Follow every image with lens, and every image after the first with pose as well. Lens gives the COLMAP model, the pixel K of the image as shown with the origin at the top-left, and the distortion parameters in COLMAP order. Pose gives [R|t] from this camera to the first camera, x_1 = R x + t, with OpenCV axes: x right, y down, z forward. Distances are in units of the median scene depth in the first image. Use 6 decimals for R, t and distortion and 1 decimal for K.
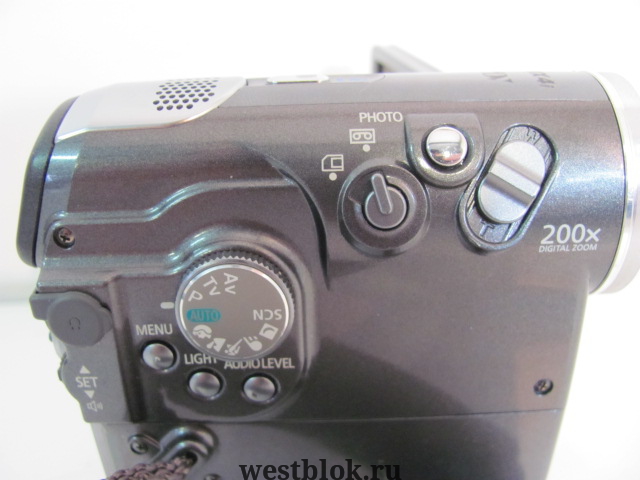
lens RADIAL K [[690.2, 0, 320.0], [0, 690.2, 240.0], [0, 0, 1]] dist [-0.235919, 0.042661]
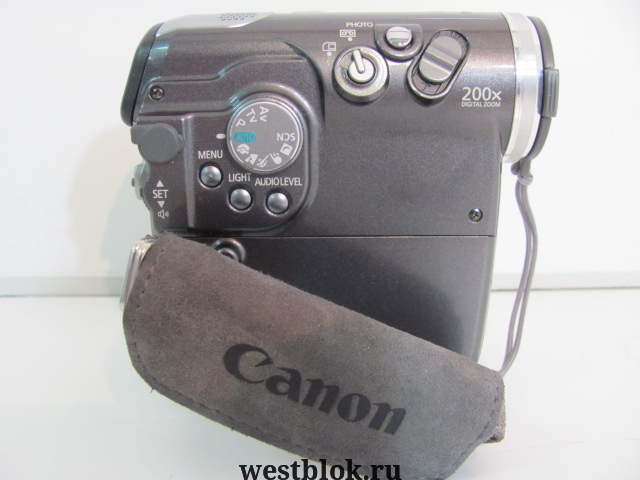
lens RADIAL K [[690.2, 0, 320.0], [0, 690.2, 240.0], [0, 0, 1]] dist [-0.235919, 0.042661]
pose [[0.999767, 0.017479, -0.012702, 0.024398], [-0.019387, 0.985227, -0.170153, 0.598809], [0.009540, 0.170359, 0.985336, -0.492477]]
